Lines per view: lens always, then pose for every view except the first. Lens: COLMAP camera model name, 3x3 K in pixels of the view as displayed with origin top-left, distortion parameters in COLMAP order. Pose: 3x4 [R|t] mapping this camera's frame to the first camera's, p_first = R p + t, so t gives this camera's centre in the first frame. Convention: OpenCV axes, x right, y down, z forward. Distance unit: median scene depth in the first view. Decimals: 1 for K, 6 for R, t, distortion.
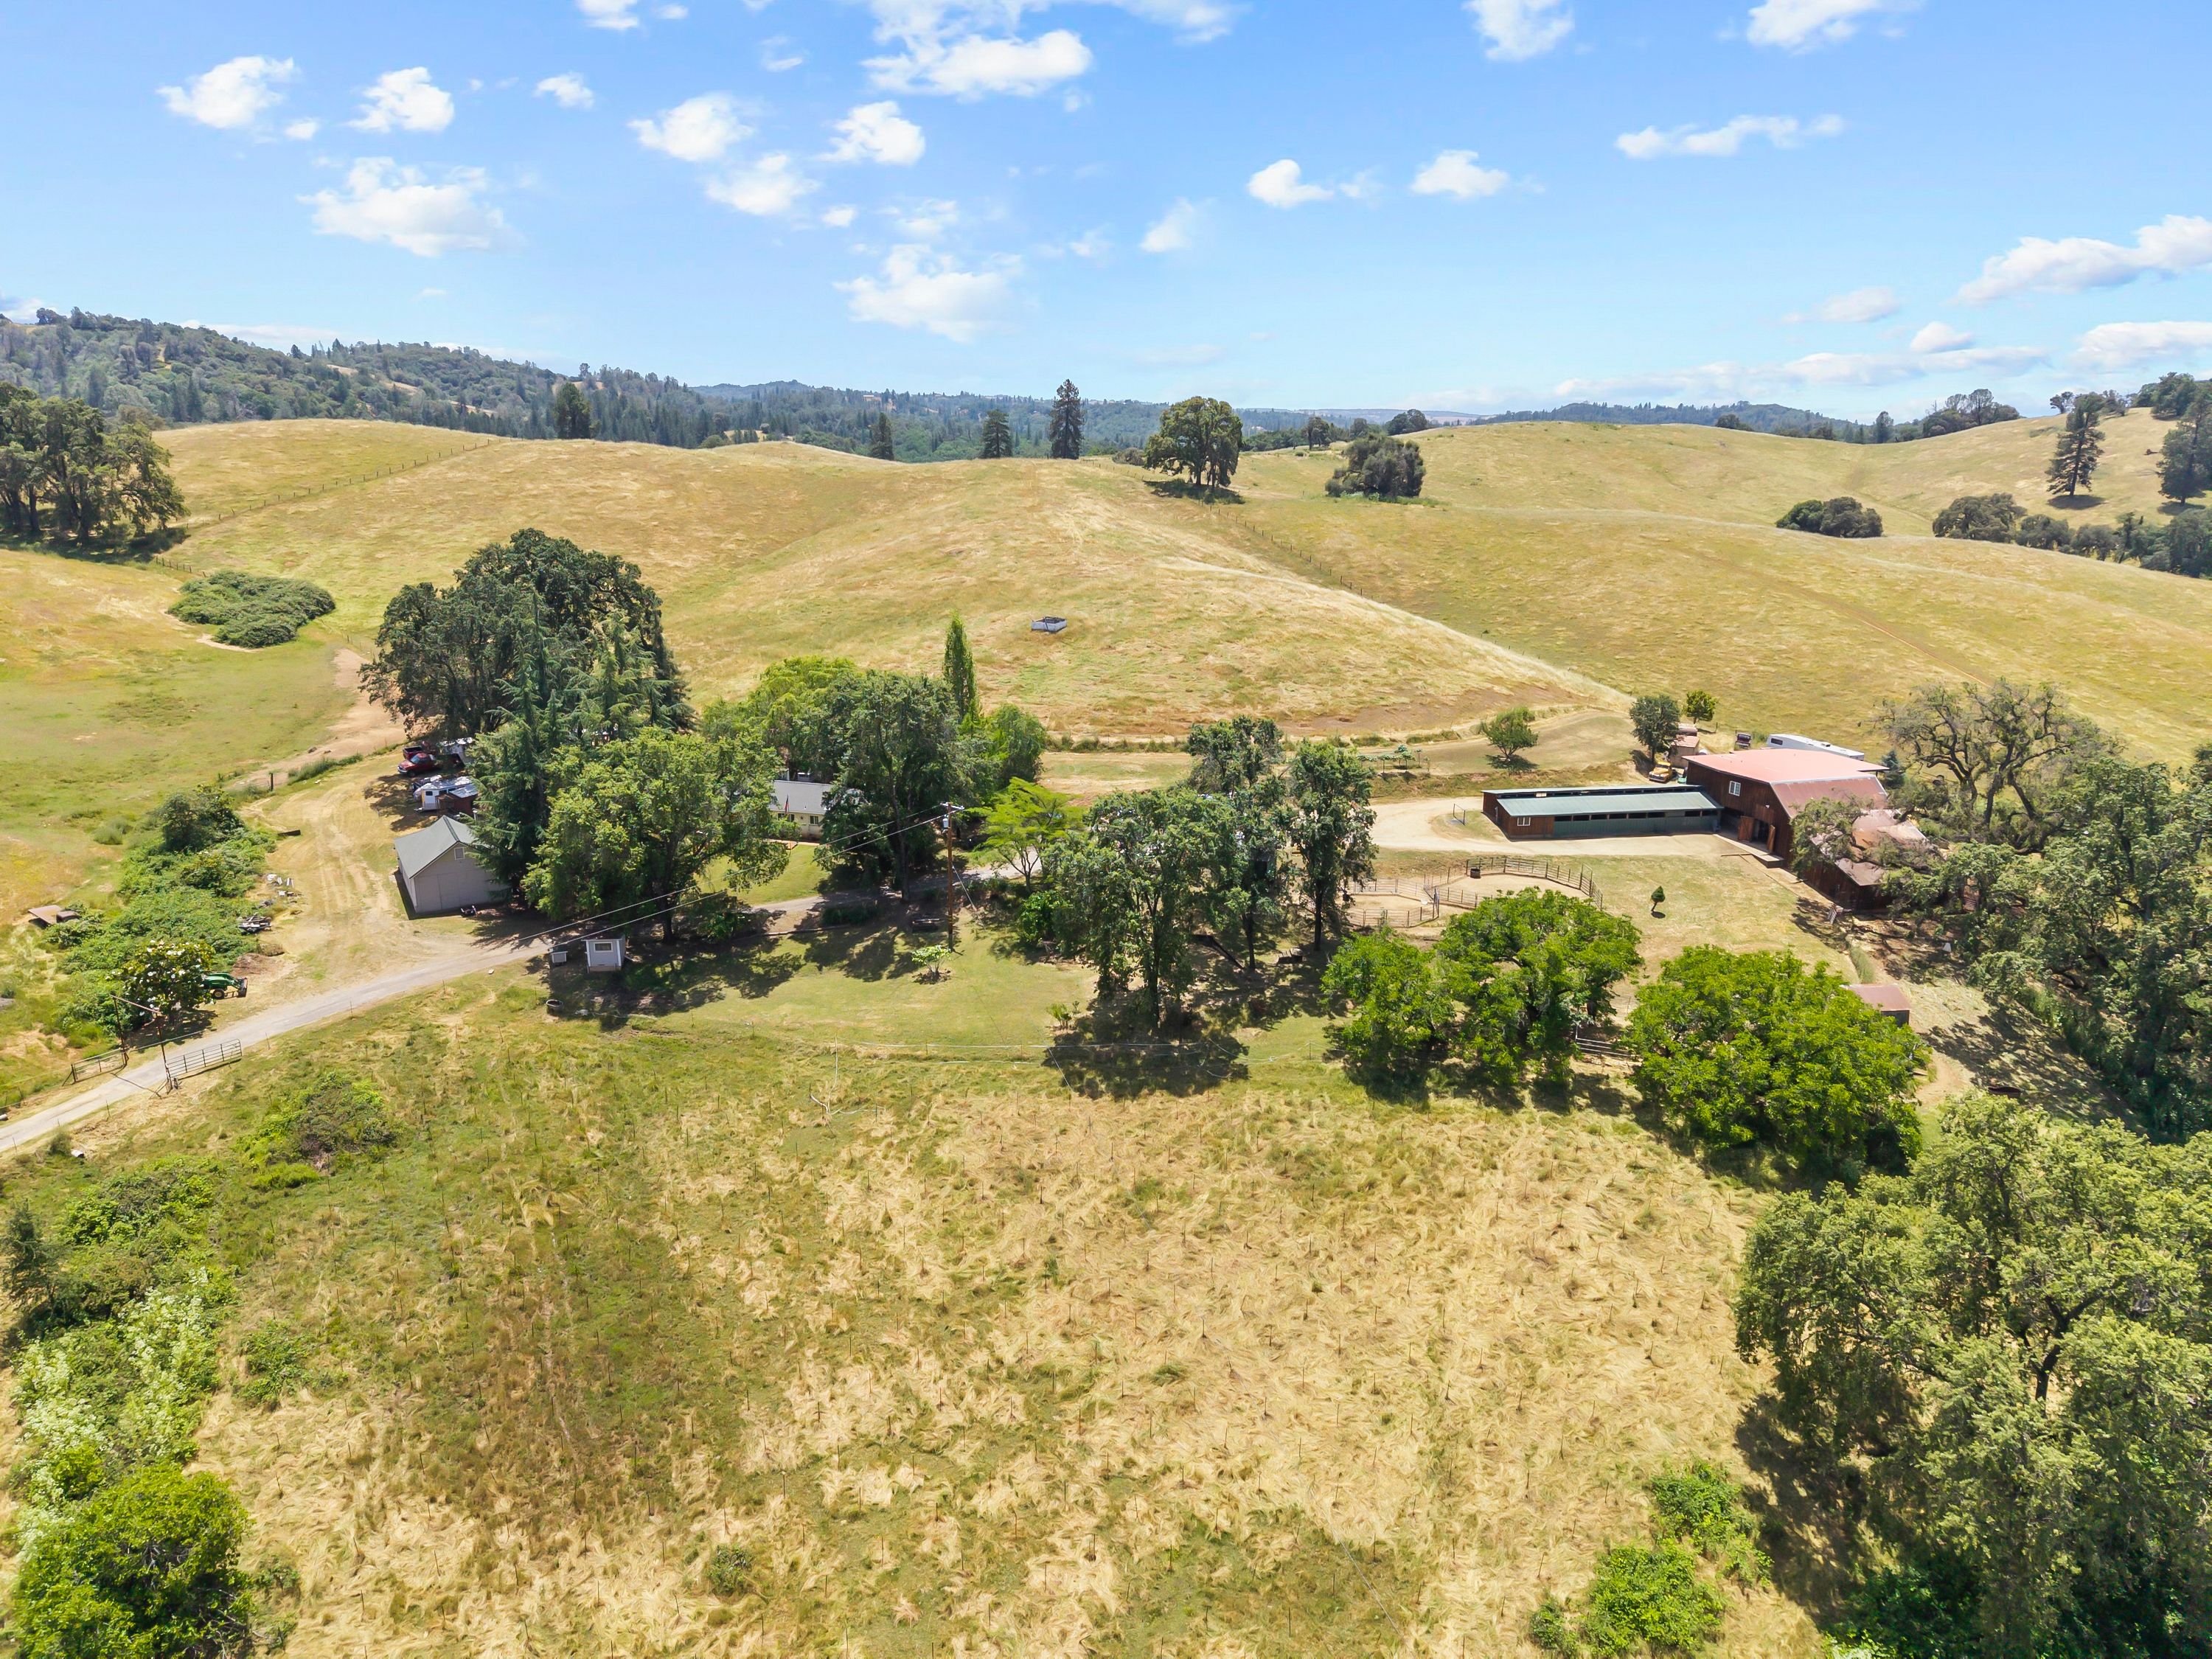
lens RADIAL K [[1525.1, 0, 1106.0], [0, 1525.1, 829.5], [0, 0, 1]] dist [0.000459, -0.003781]
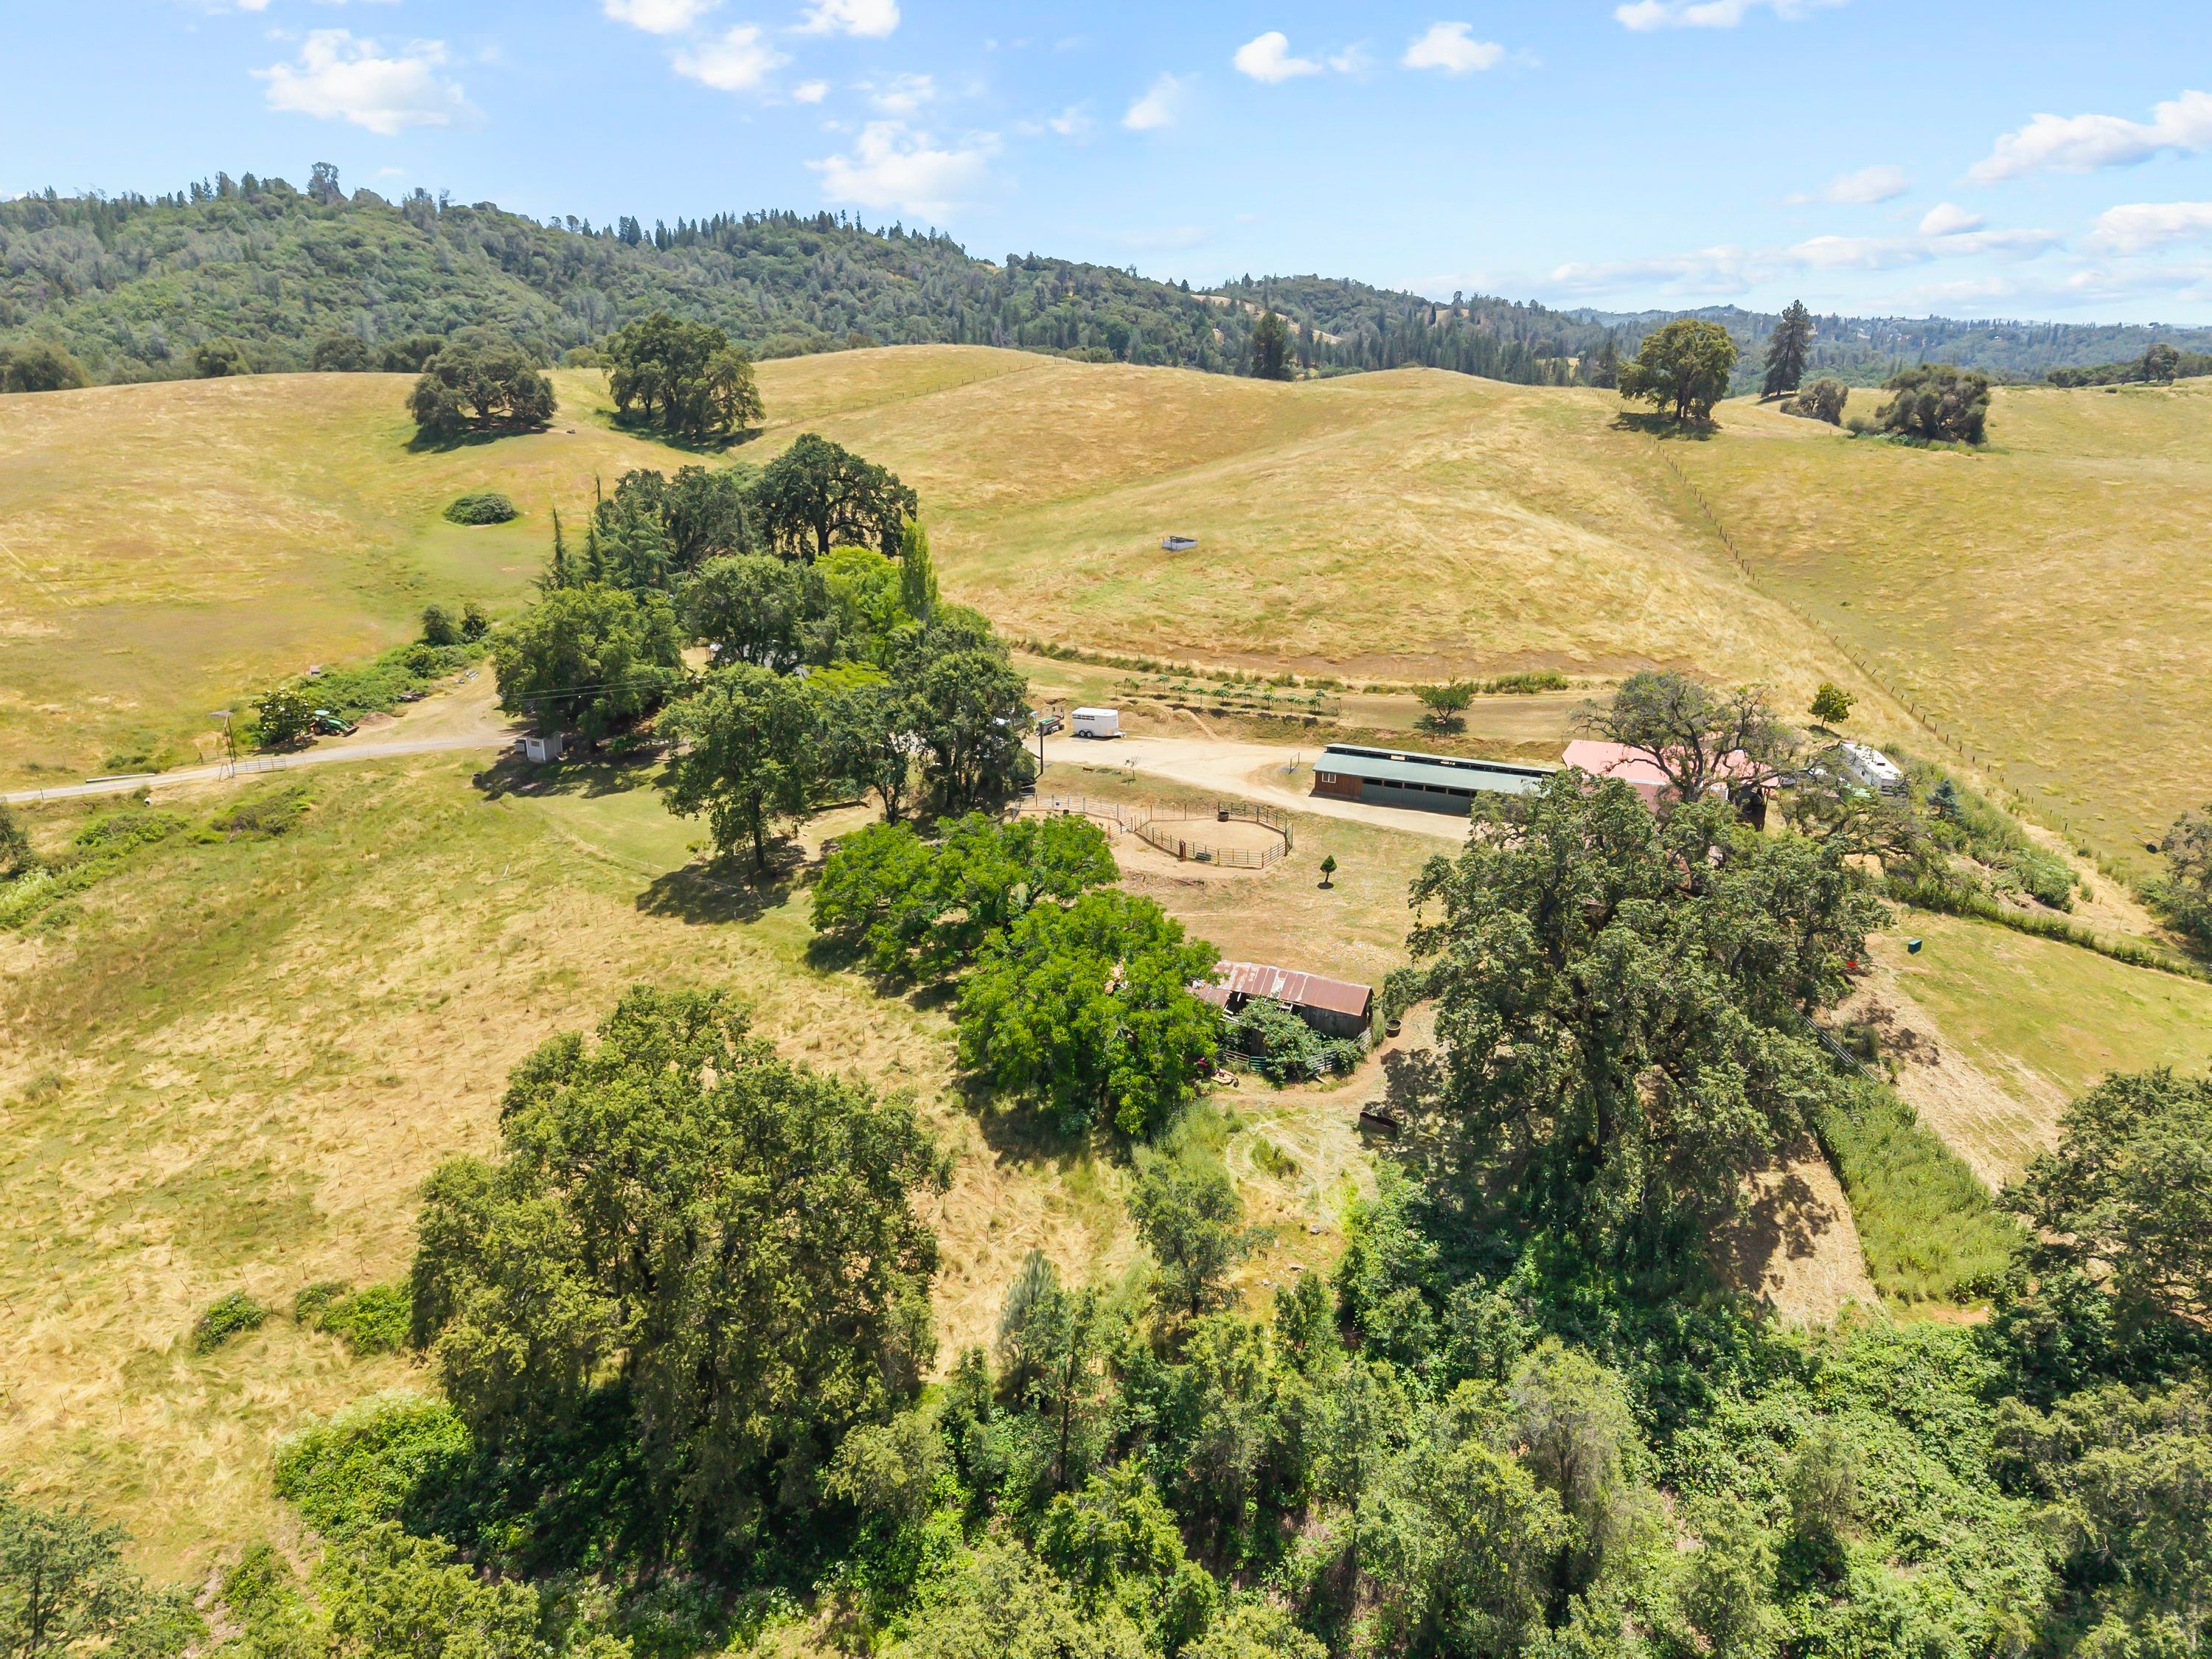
lens RADIAL K [[1525.1, 0, 1106.0], [0, 1525.1, 829.5], [0, 0, 1]] dist [0.000459, -0.003781]
pose [[0.814700, 0.176436, -0.552390, 0.425660], [-0.151970, 0.984257, 0.090241, -0.023638], [0.559615, 0.010428, 0.828687, 0.090254]]
